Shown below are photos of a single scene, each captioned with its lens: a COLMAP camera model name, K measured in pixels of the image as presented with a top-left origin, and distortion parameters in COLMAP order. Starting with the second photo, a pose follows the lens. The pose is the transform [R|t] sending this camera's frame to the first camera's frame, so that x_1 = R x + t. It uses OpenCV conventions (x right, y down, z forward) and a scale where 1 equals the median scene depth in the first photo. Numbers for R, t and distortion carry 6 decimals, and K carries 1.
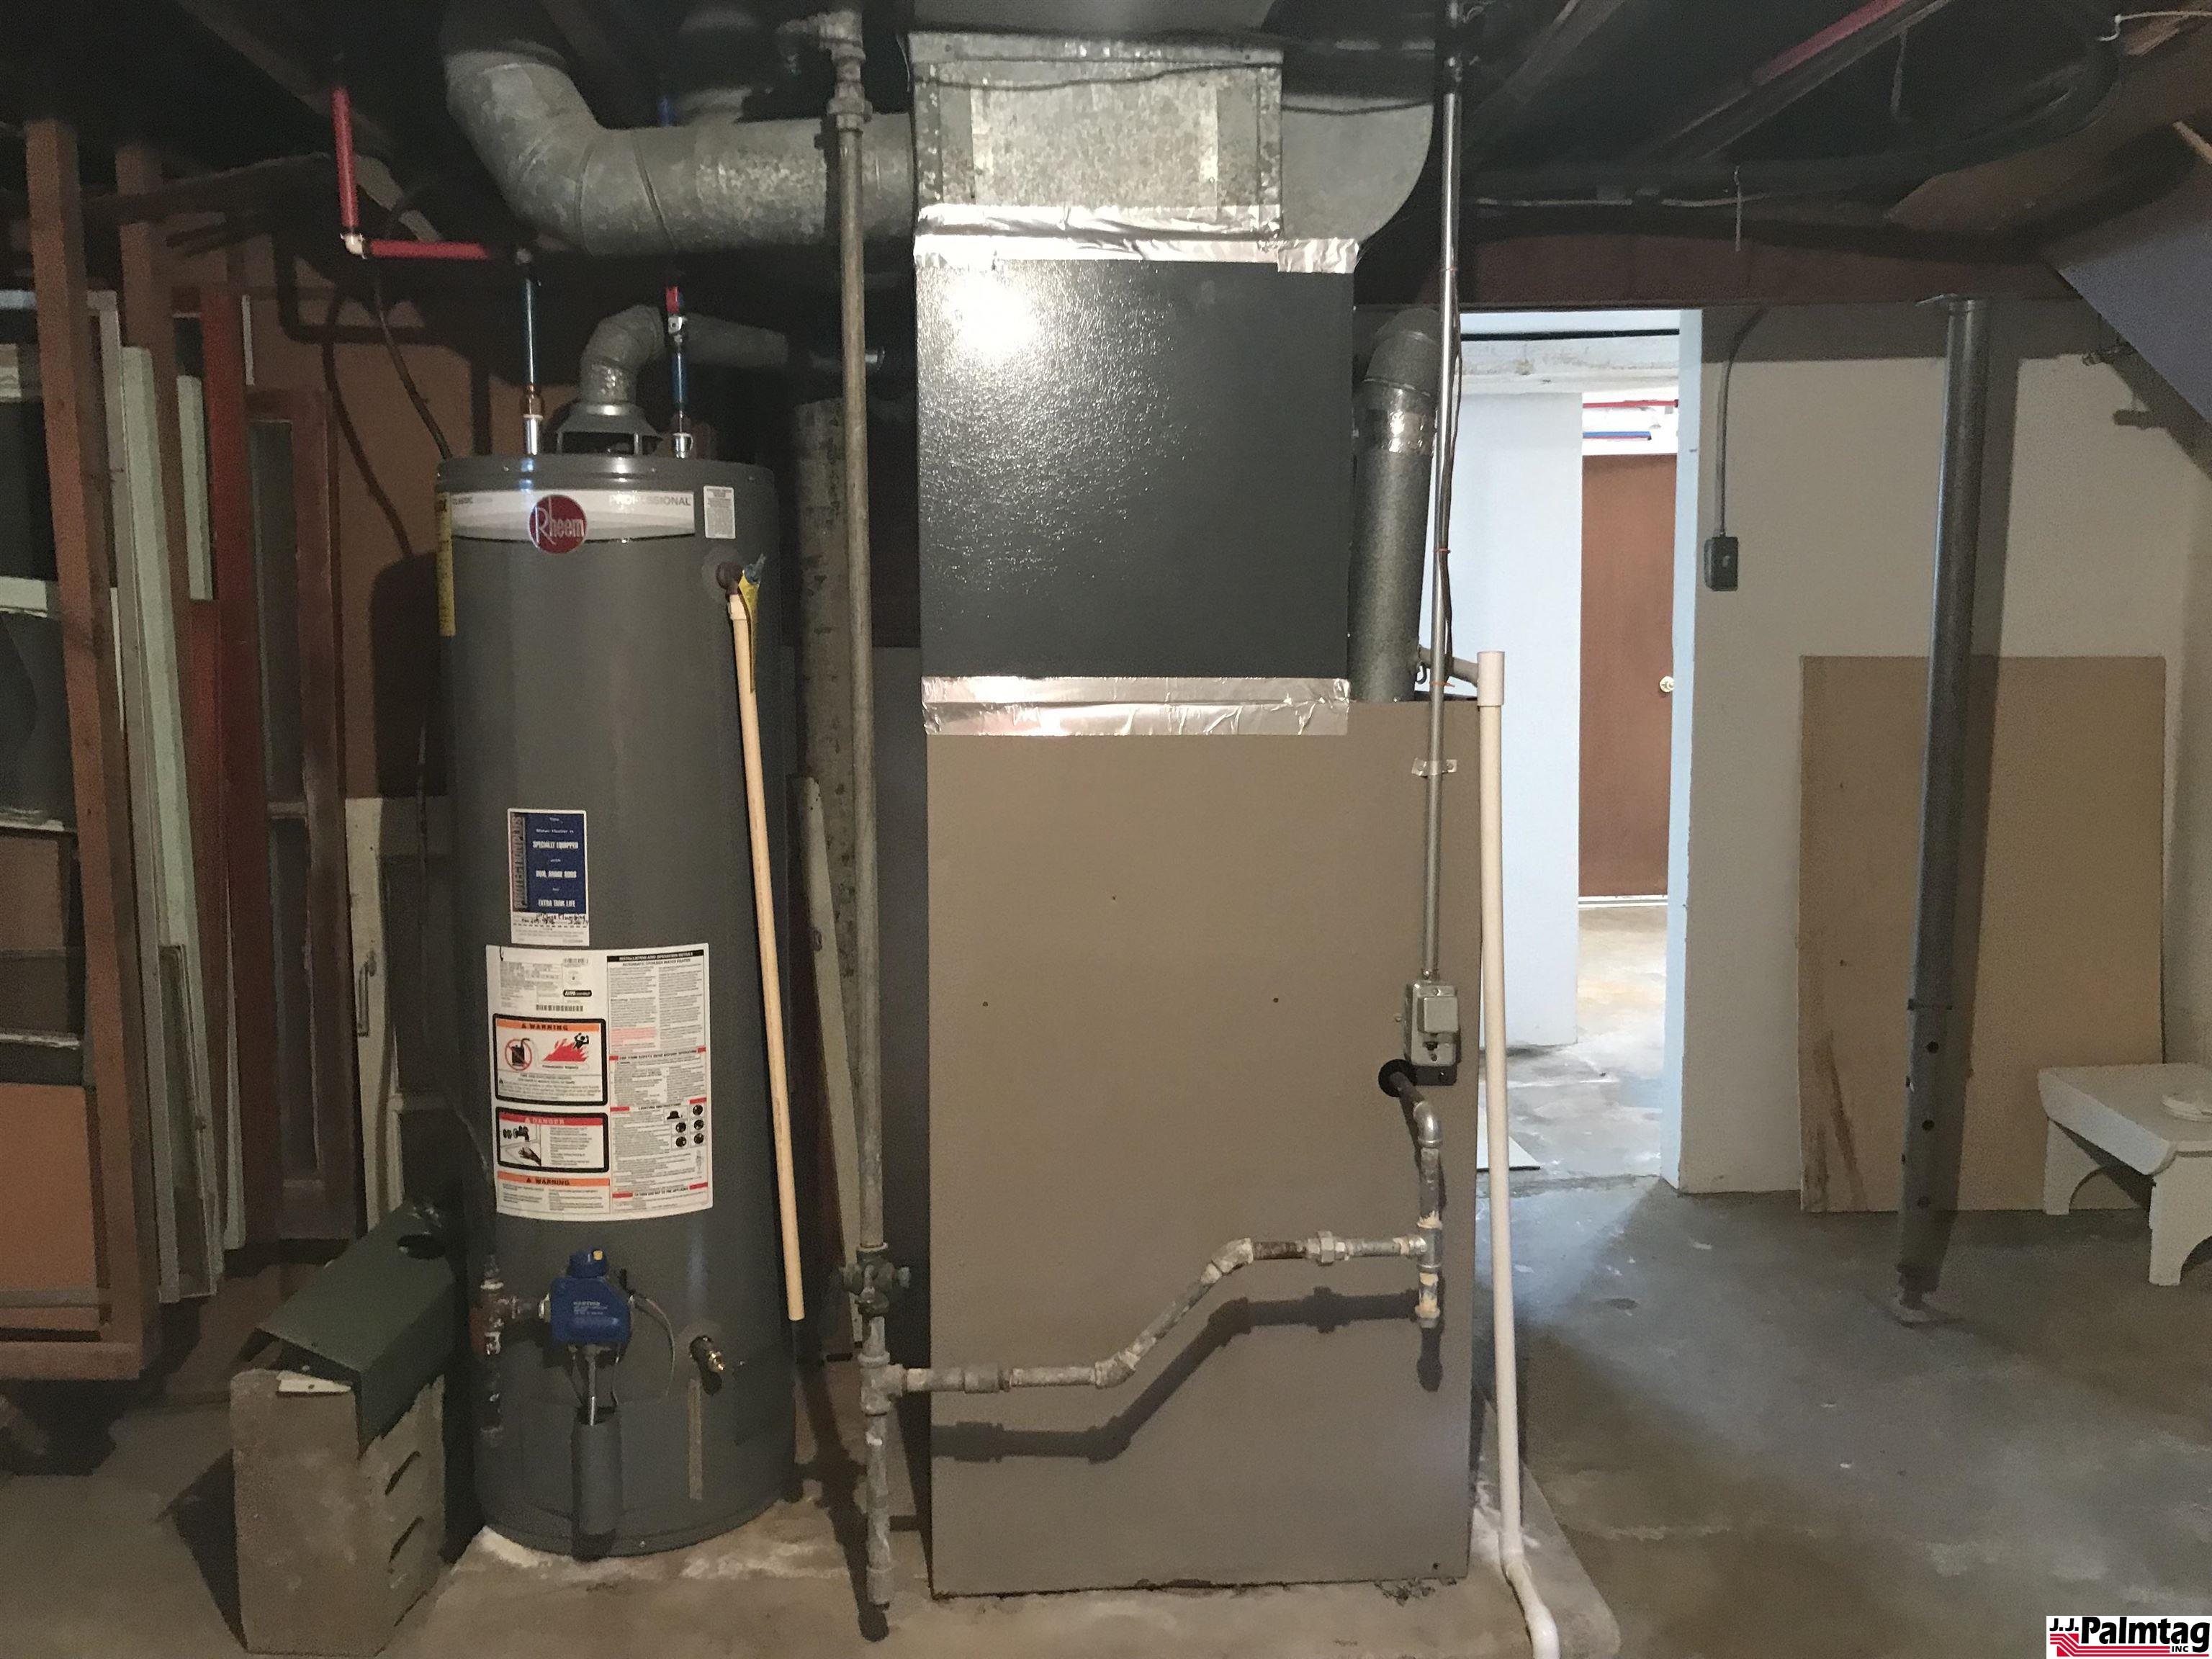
lens RADIAL K [[1823.8, 0, 1100.4], [0, 1823.8, 828.9], [0, 0, 1]] dist [0.023287, -0.030686]
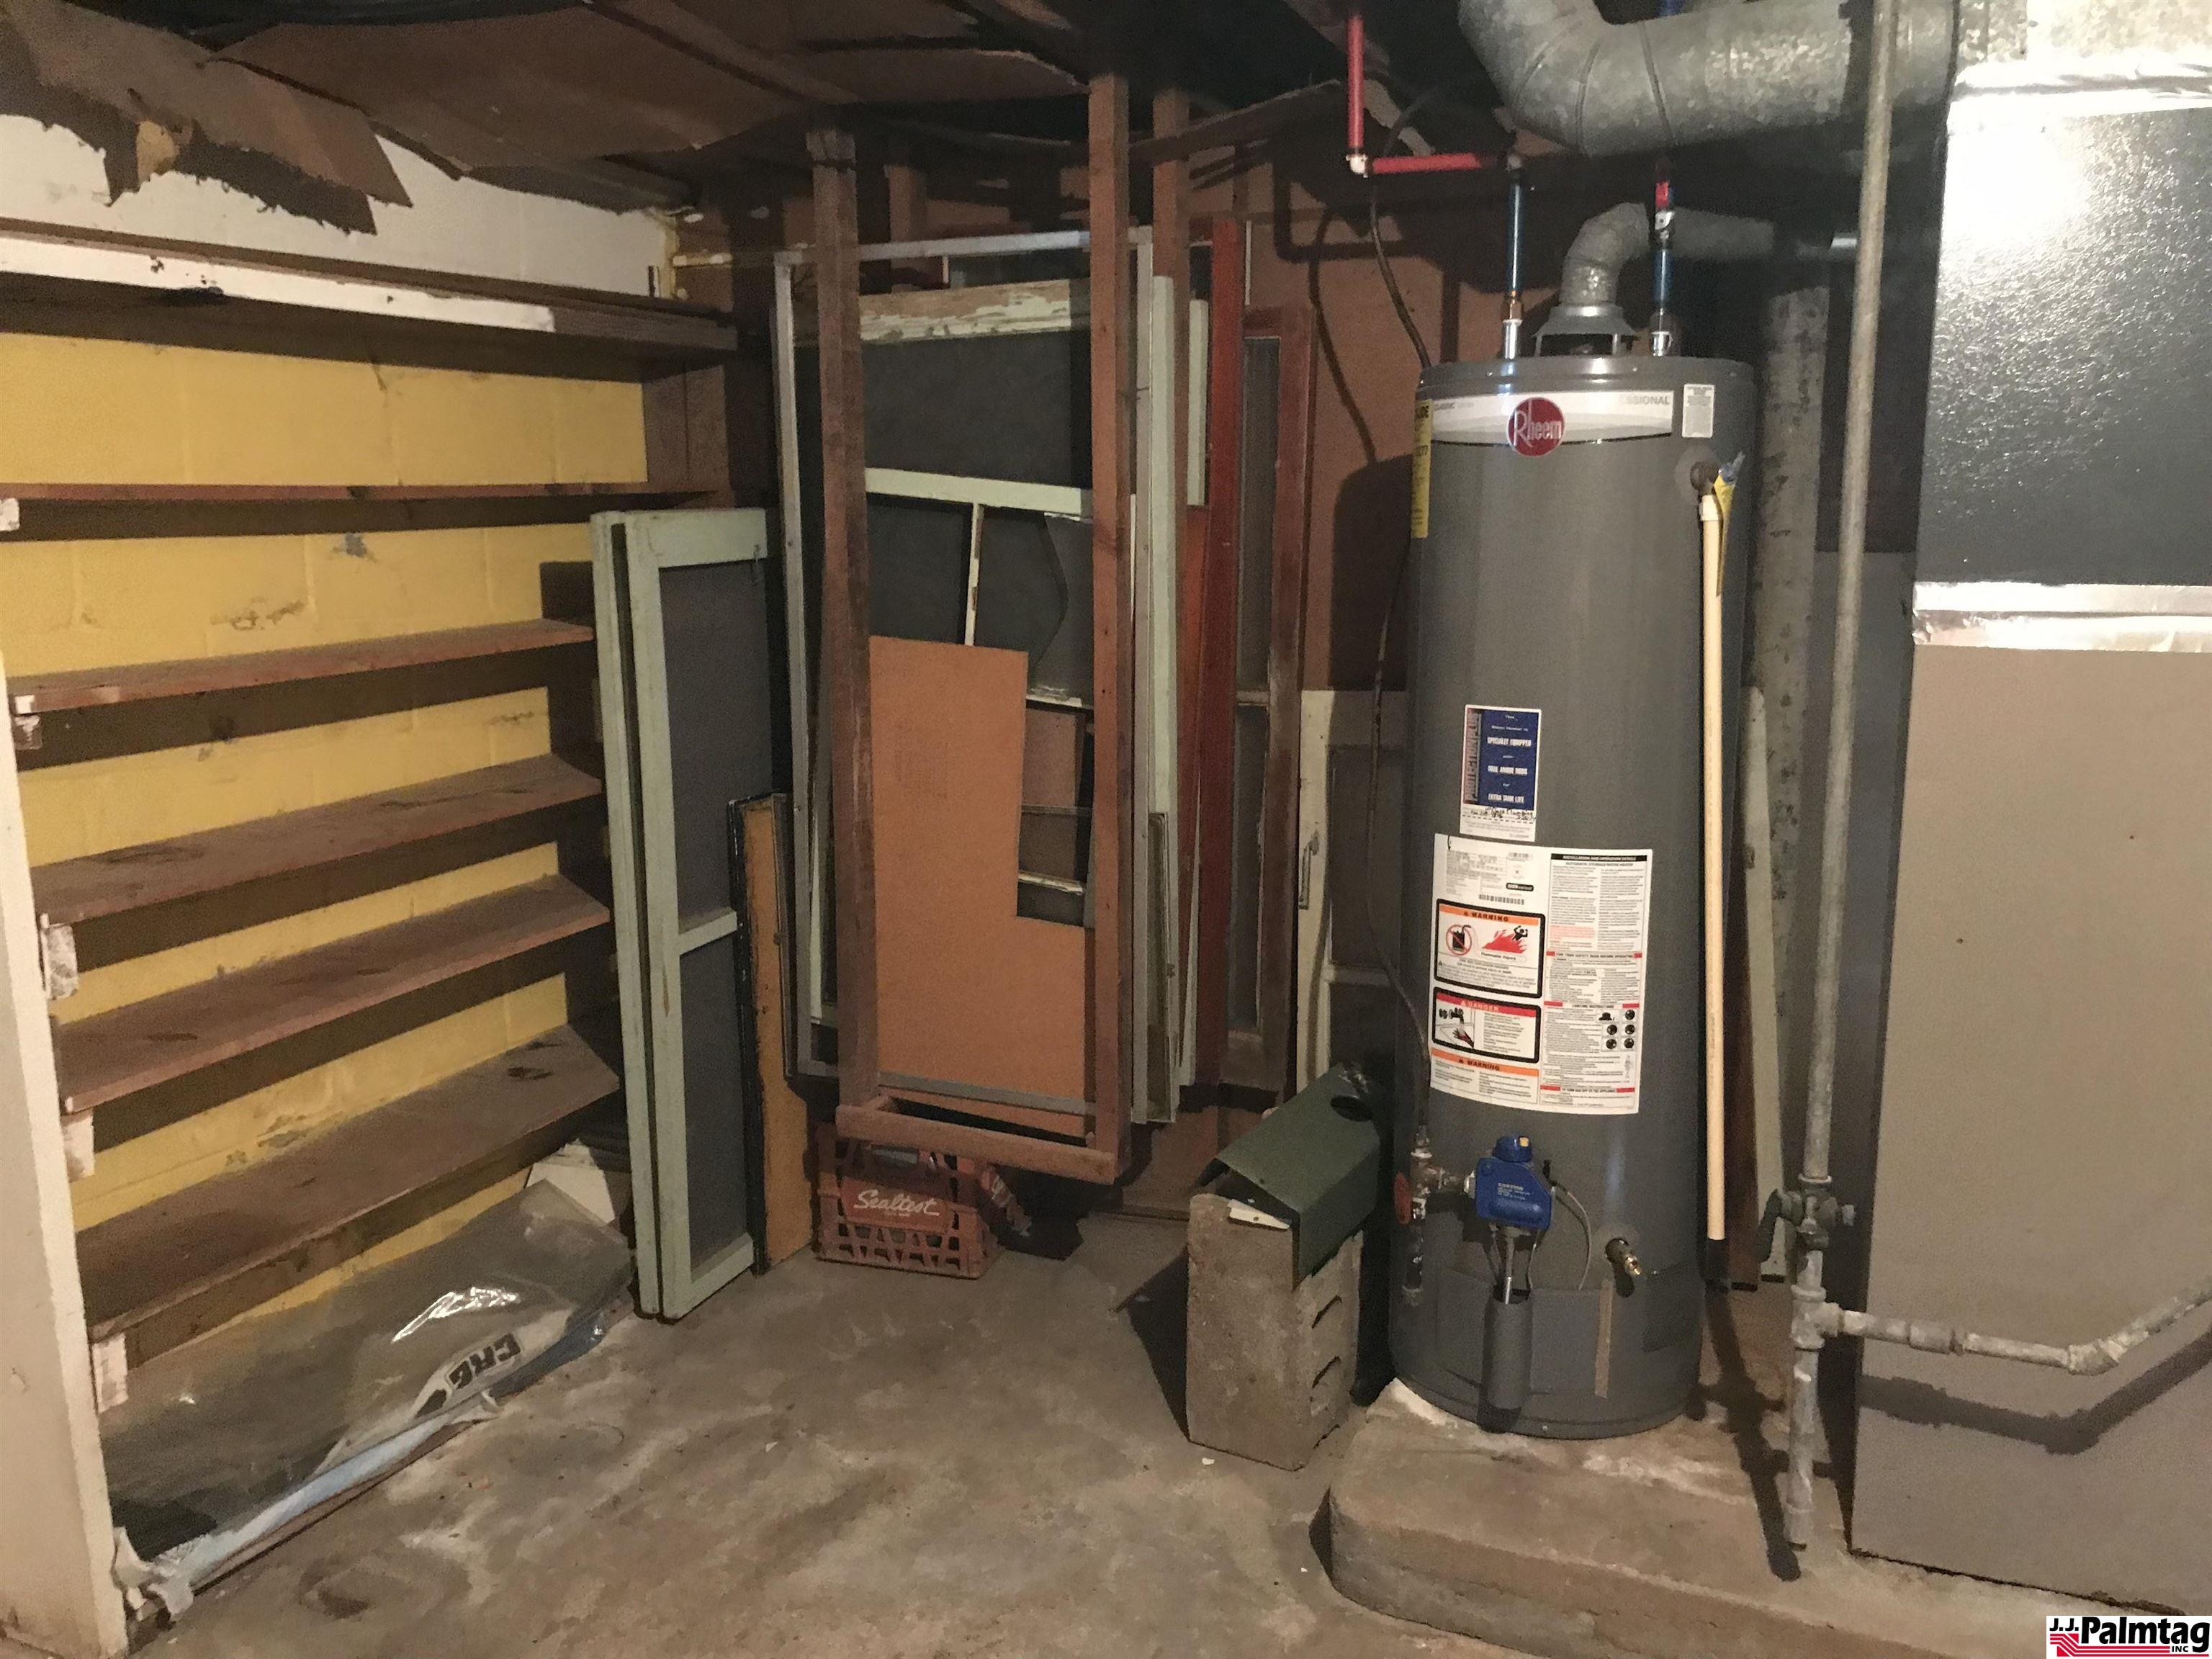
lens RADIAL K [[1823.8, 0, 1103.8], [0, 1823.8, 805.2], [0, 0, 1]] dist [0.023287, -0.030686]
pose [[0.890949, 0.072724, -0.448243, -0.037729], [-0.055989, 0.997154, 0.050494, 0.005370], [0.450639, -0.019891, 0.892485, -0.019856]]
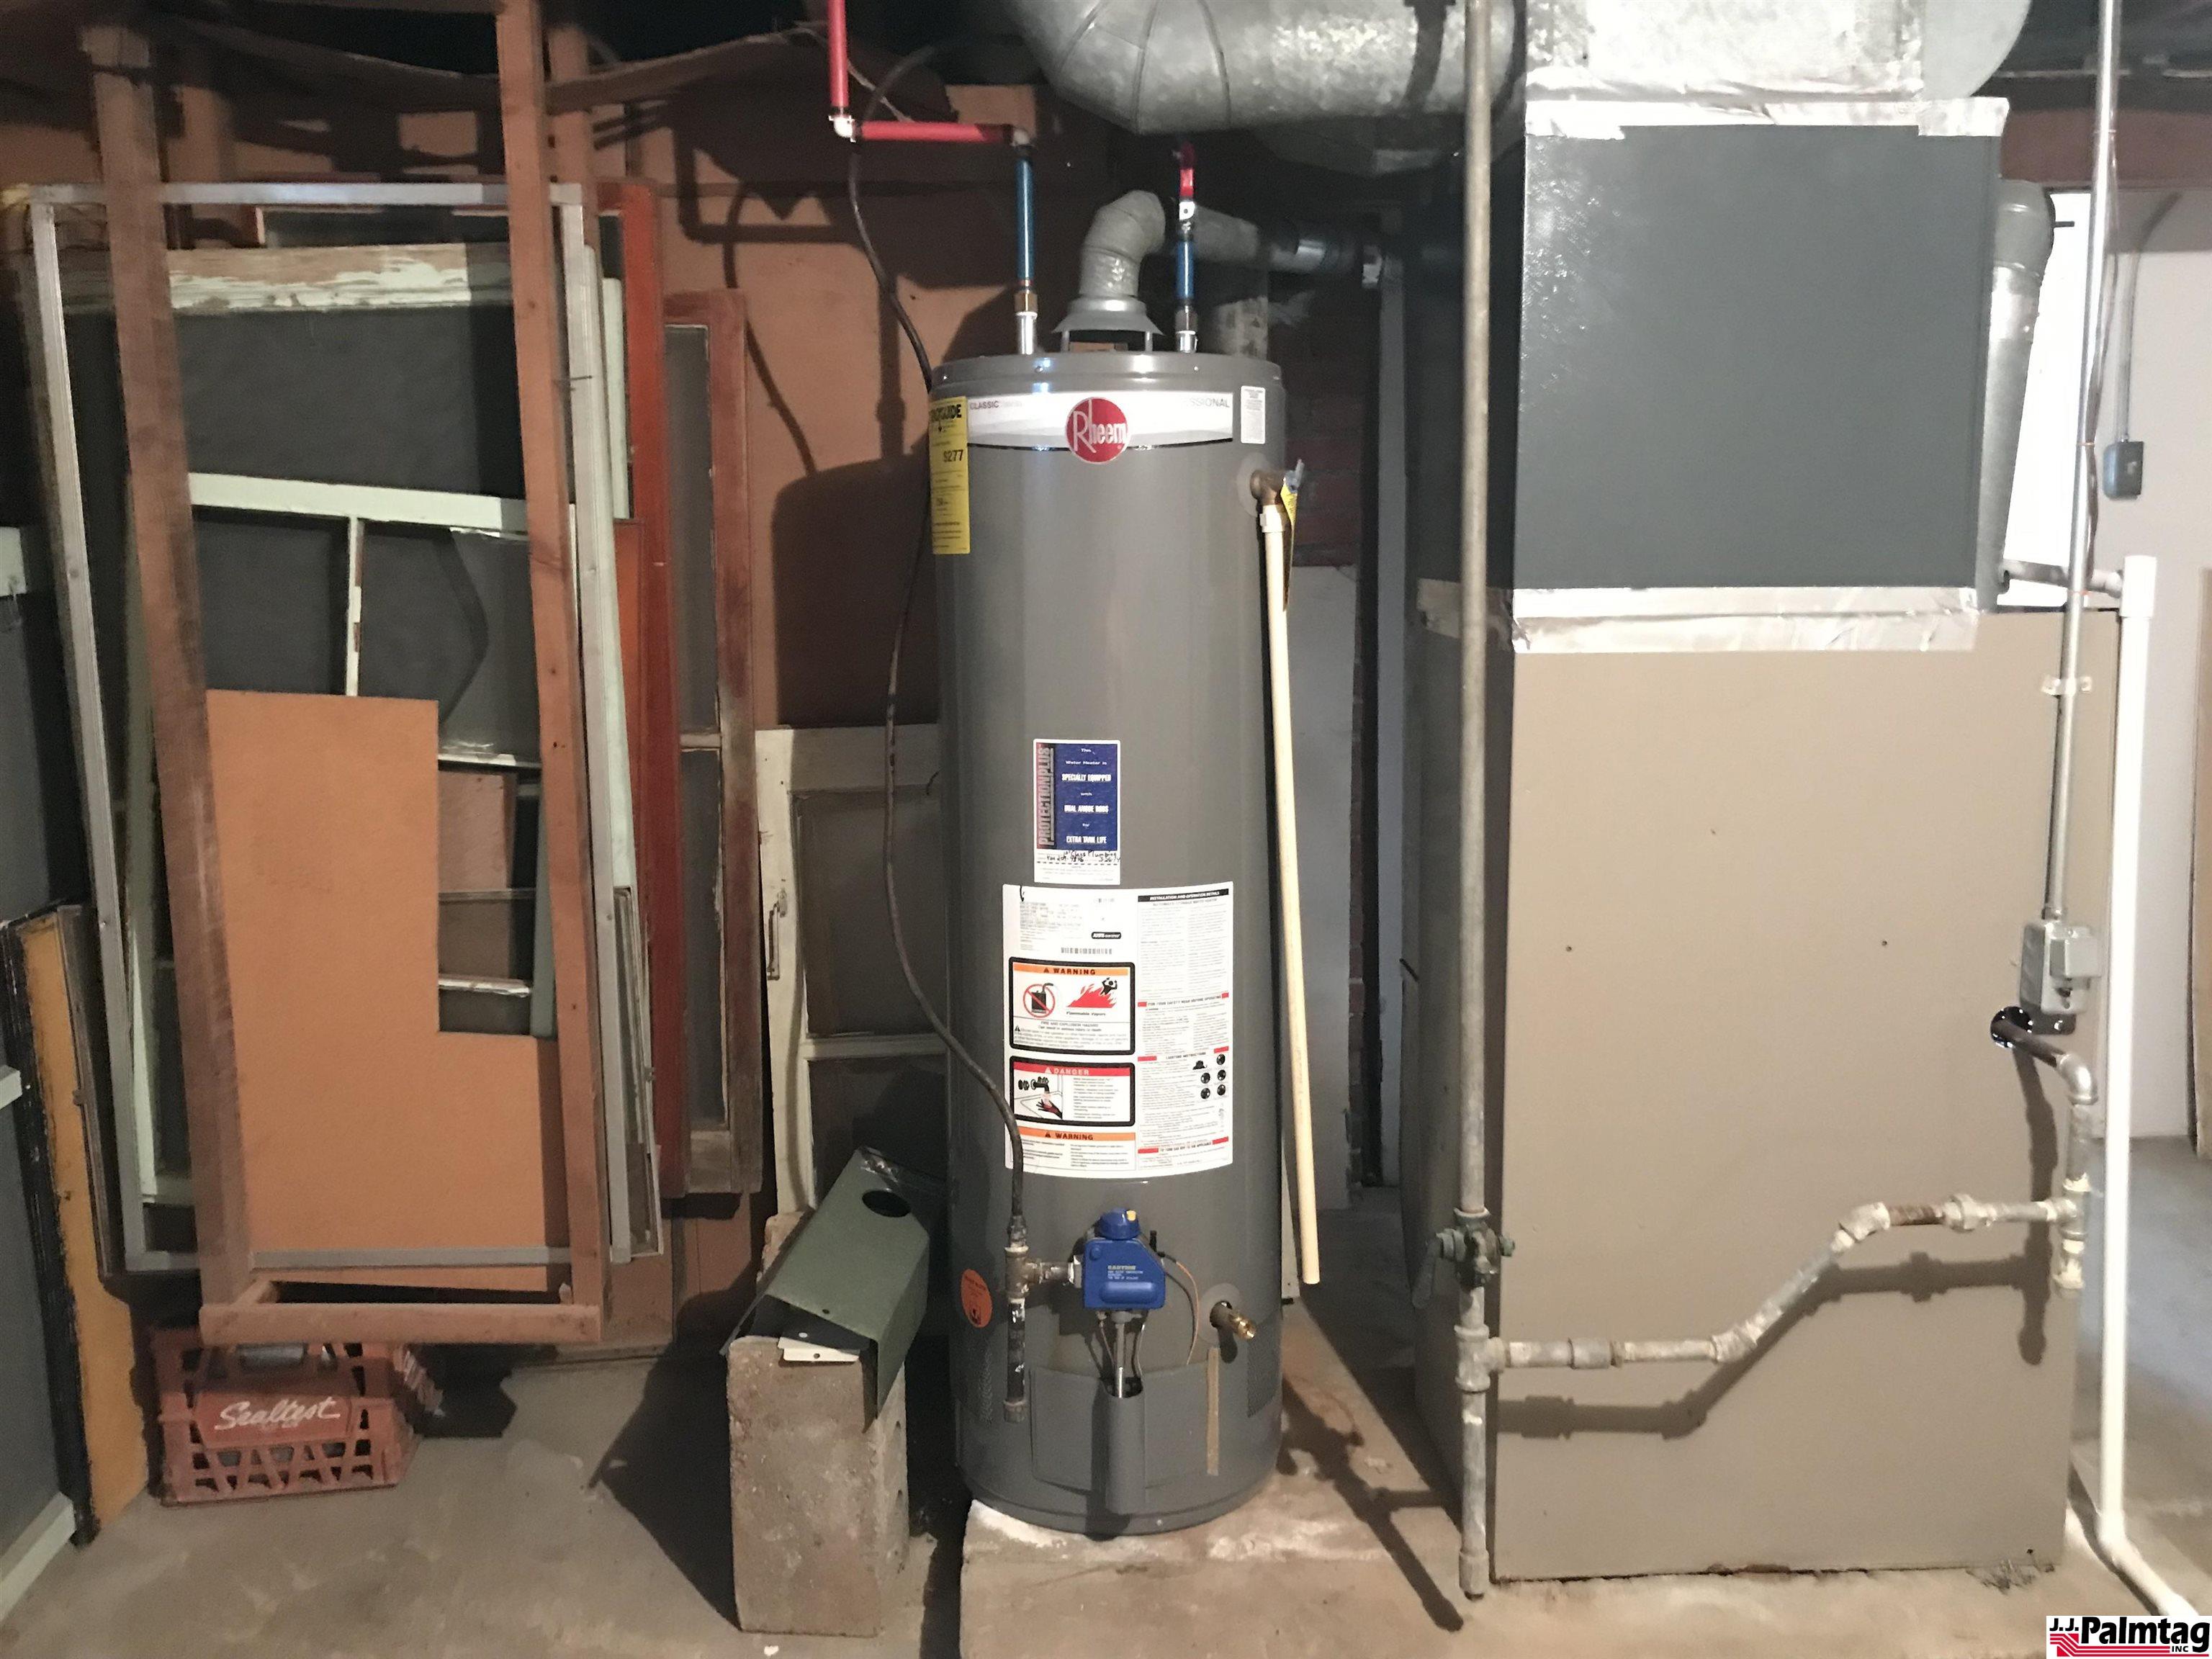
lens RADIAL K [[1823.8, 0, 1108.0], [0, 1823.8, 802.1], [0, 0, 1]] dist [0.023287, -0.030686]
pose [[0.999743, -0.005379, -0.022013, -0.261804], [0.005907, 0.999695, 0.023991, -0.000479], [0.021877, -0.024114, 0.999470, 0.073906]]
